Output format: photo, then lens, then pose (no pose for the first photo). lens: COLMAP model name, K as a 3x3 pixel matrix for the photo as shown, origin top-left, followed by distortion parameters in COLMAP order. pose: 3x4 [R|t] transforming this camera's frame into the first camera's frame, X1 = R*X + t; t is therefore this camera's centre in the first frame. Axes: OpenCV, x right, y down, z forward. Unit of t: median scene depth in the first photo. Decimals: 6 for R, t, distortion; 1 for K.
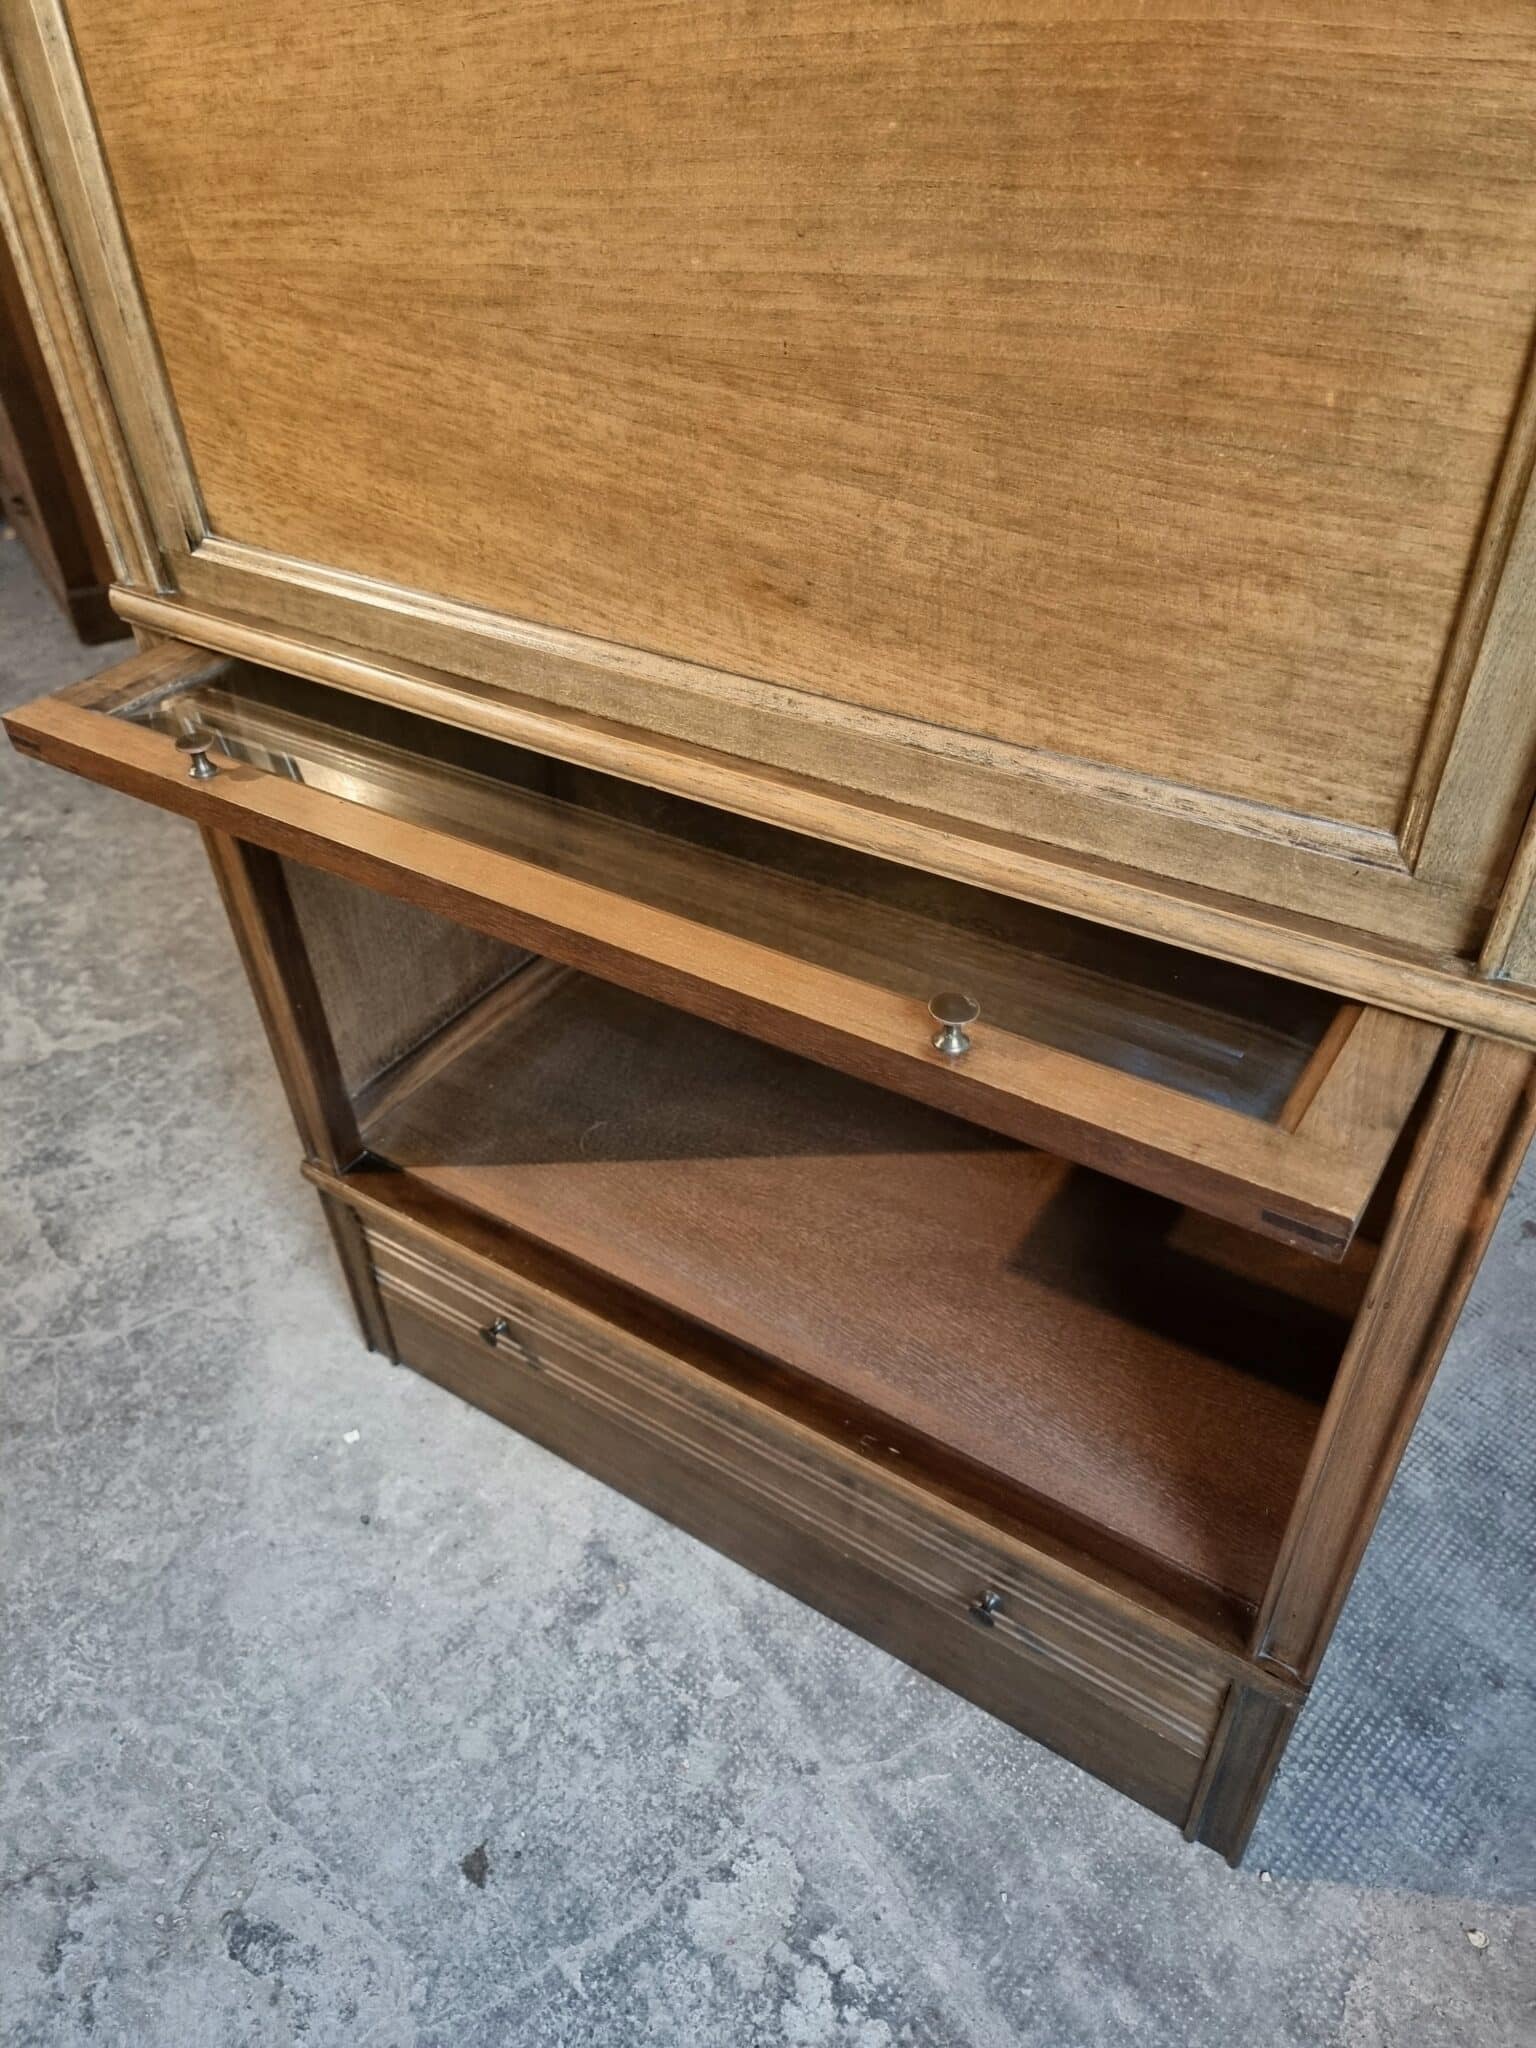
lens RADIAL K [[1437.6, 0, 751.7], [0, 1437.6, 1041.0], [0, 0, 1]] dist [0.072323, -0.068790]
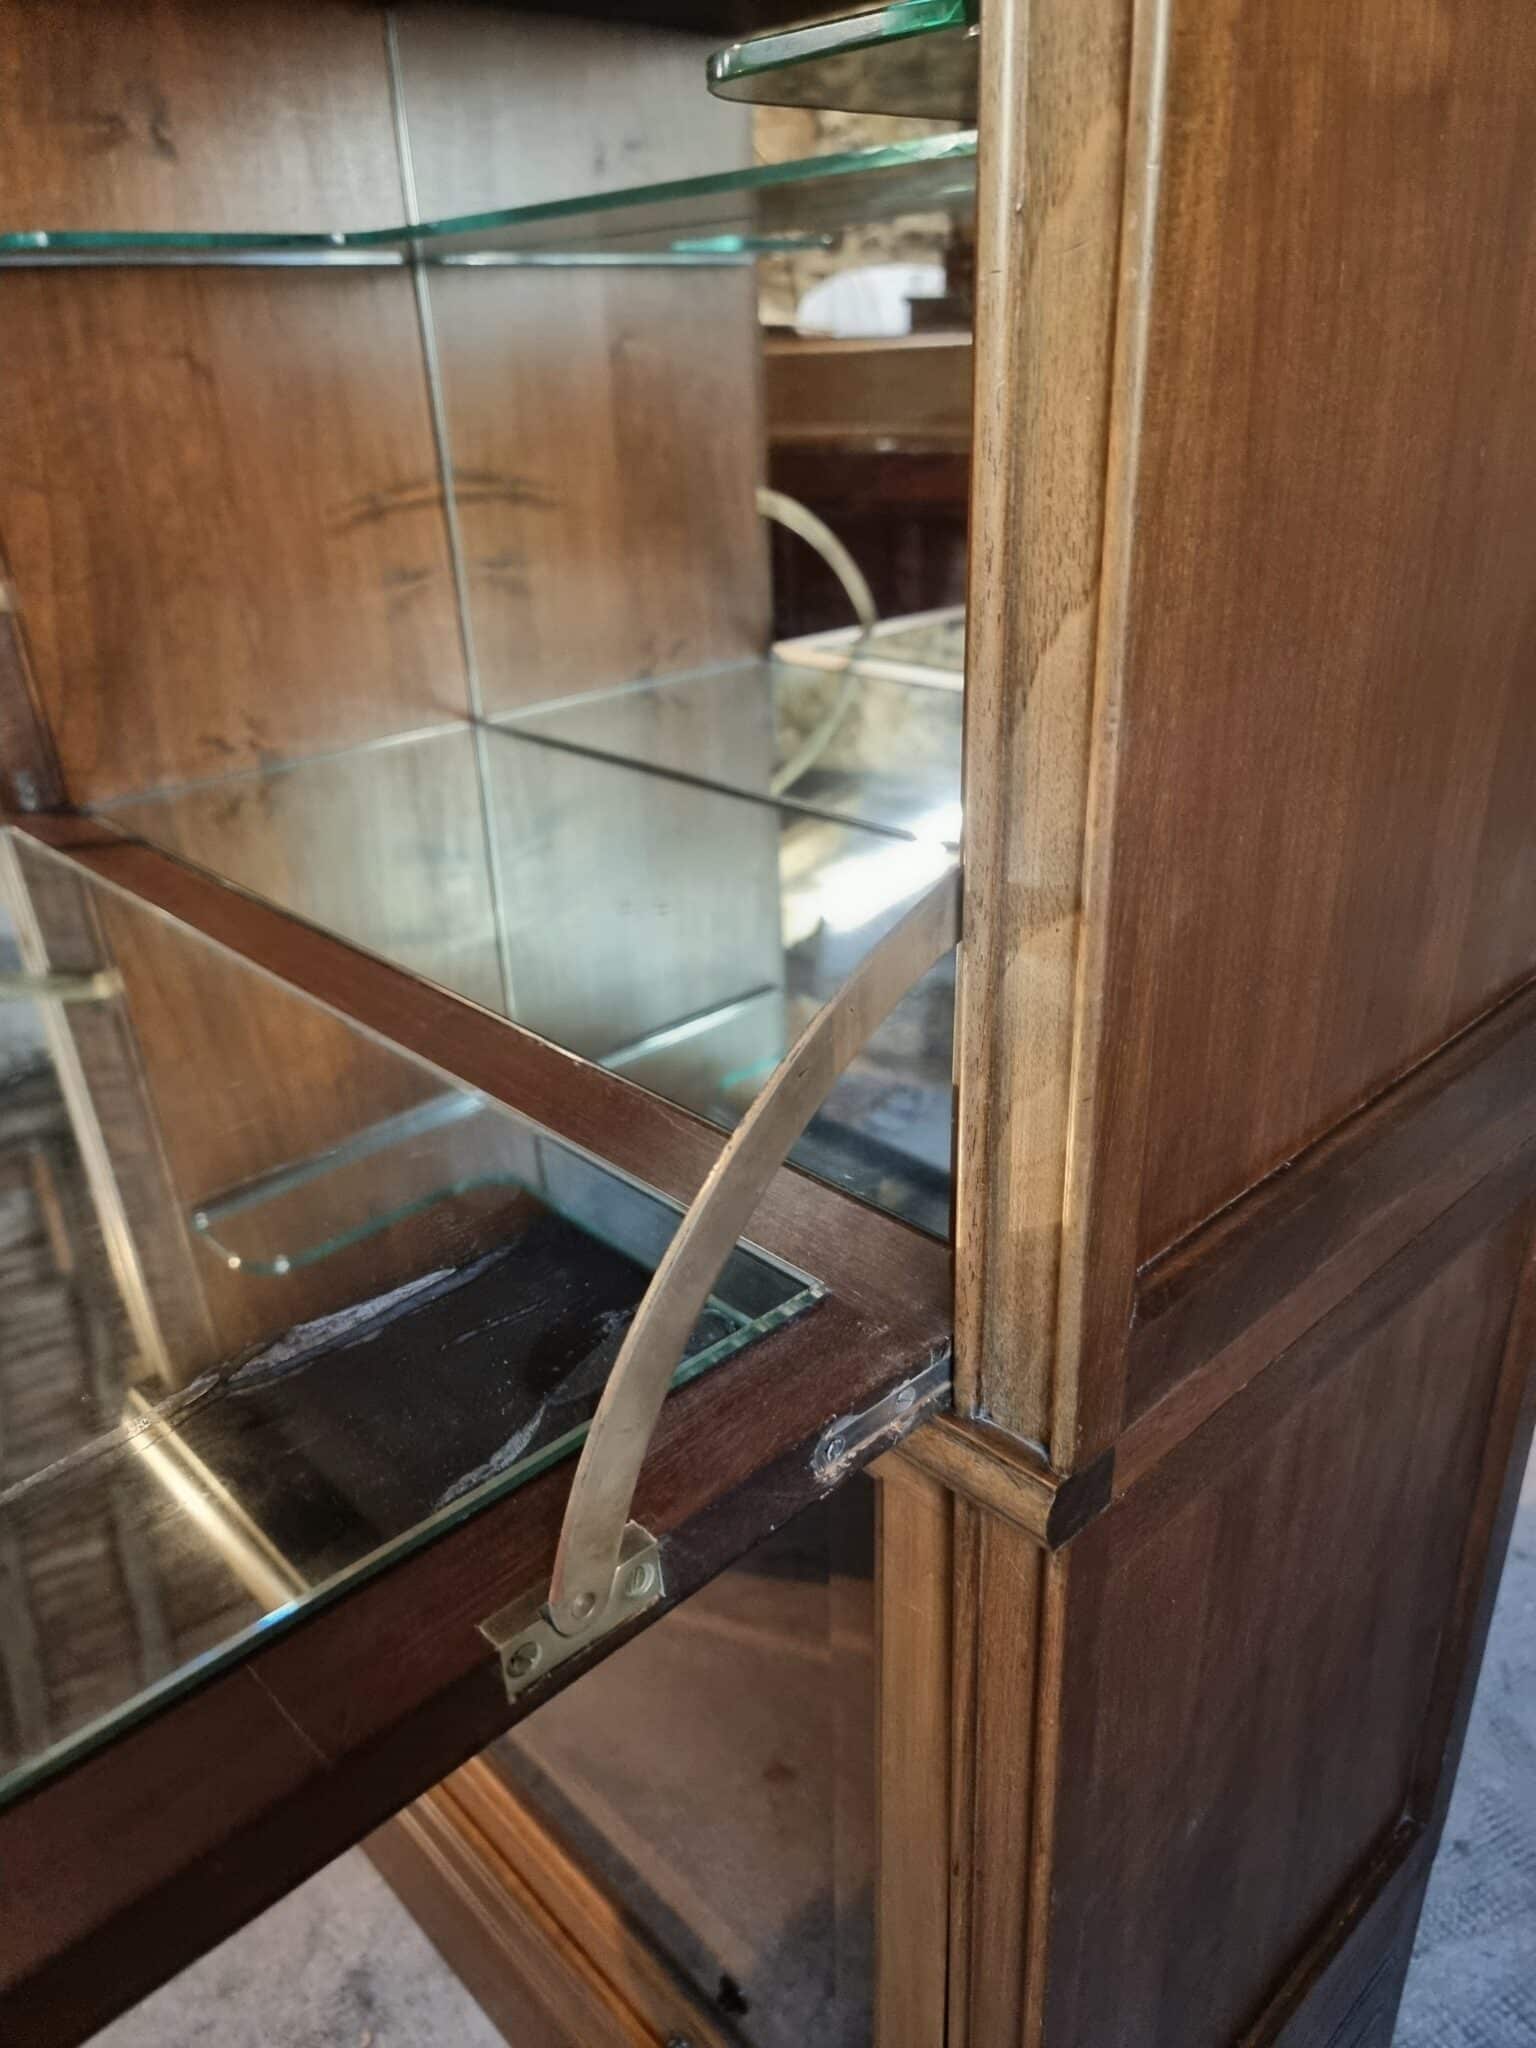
lens RADIAL K [[1459.9, 0, 759.3], [0, 1459.9, 1044.3], [0, 0, 1]] dist [0.041585, -0.044953]
pose [[0.973512, 0.094815, -0.208048, 0.277029], [-0.138746, 0.968245, -0.207969, -0.029902], [0.181723, 0.231327, 0.955753, 0.125866]]
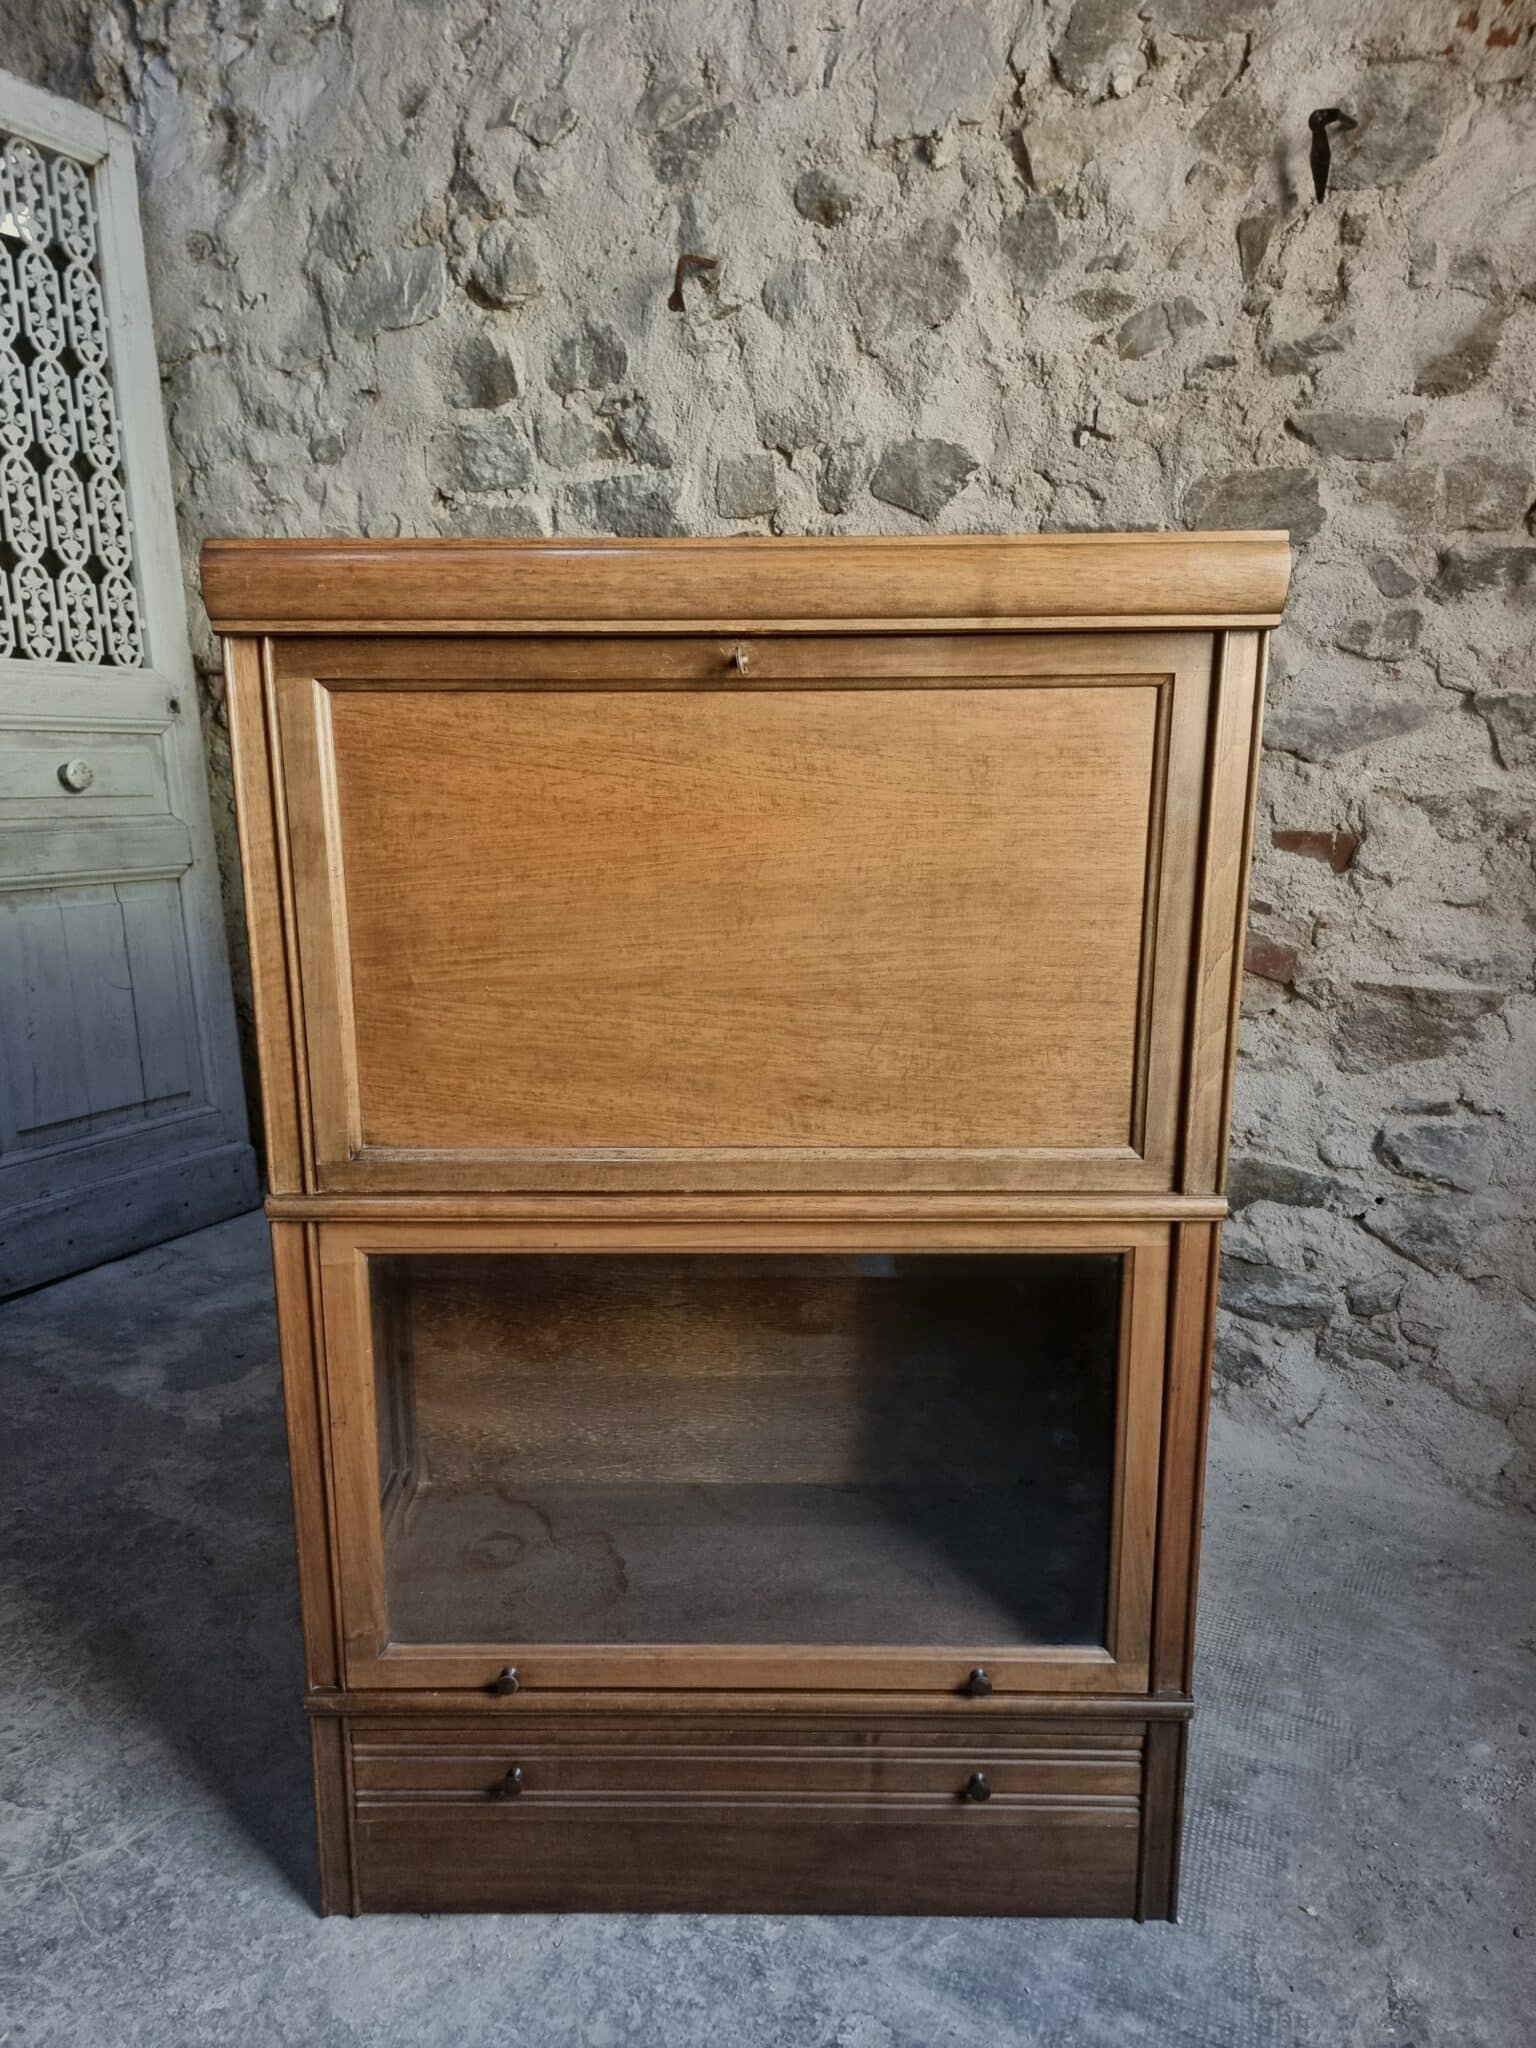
lens RADIAL K [[1416.8, 0, 745.3], [0, 1416.8, 1048.3], [0, 0, 1]] dist [0.083608, -0.074113]
pose [[0.927326, -0.054921, 0.370204, -0.495844], [0.211523, 0.892945, -0.397375, 0.265692], [-0.308748, 0.446802, 0.839668, -0.422603]]
